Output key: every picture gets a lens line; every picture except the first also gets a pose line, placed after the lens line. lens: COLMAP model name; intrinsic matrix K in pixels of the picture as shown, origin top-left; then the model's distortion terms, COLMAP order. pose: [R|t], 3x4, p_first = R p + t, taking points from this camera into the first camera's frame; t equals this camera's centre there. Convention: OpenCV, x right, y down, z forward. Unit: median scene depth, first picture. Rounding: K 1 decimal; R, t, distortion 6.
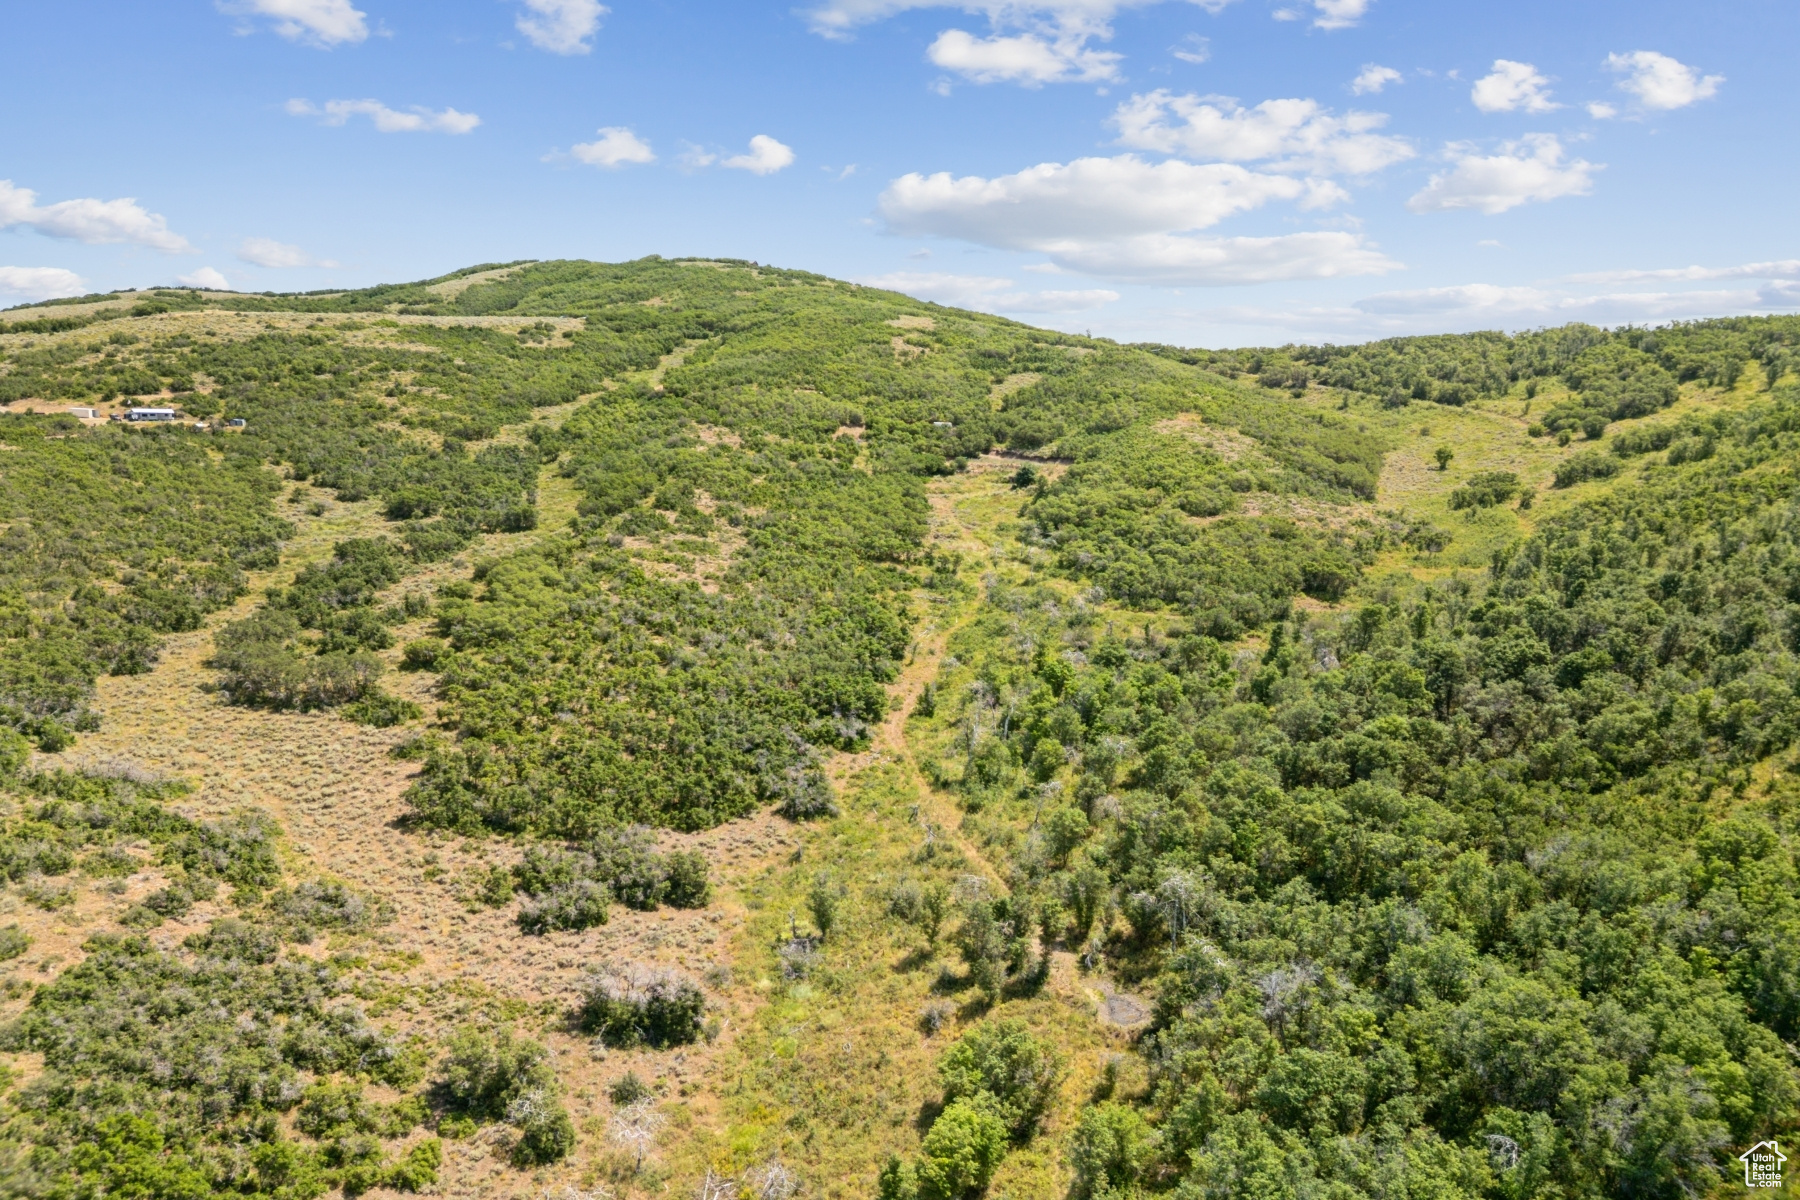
lens RADIAL K [[1265.5, 0, 904.3], [0, 1265.5, 670.4], [0, 0, 1]] dist [0.076090, -0.066058]
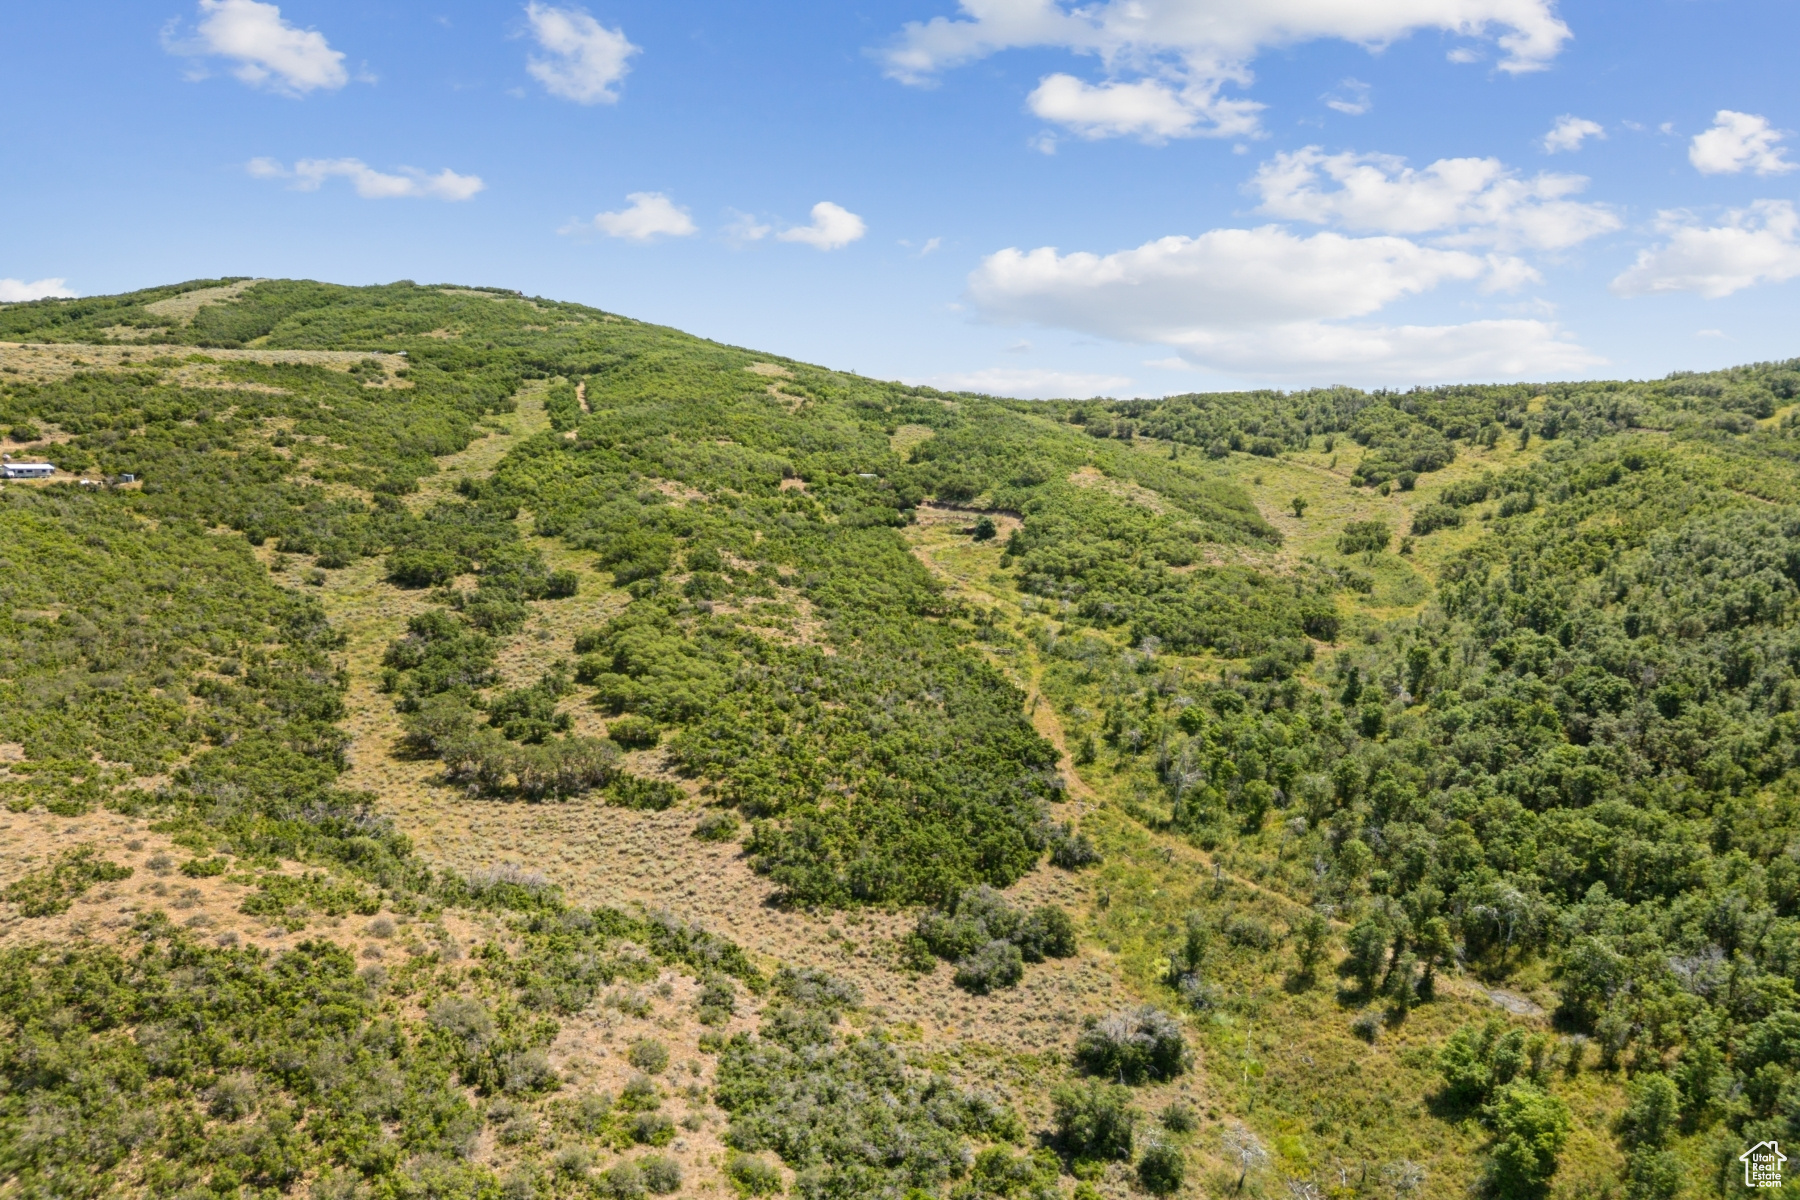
lens RADIAL K [[1265.5, 0, 904.3], [0, 1265.5, 670.4], [0, 0, 1]] dist [0.076090, -0.066058]
pose [[0.961518, -0.043462, 0.271281, -0.241046], [0.047734, 0.998818, -0.009164, -0.023566], [-0.270562, 0.021761, 0.962457, -0.012455]]
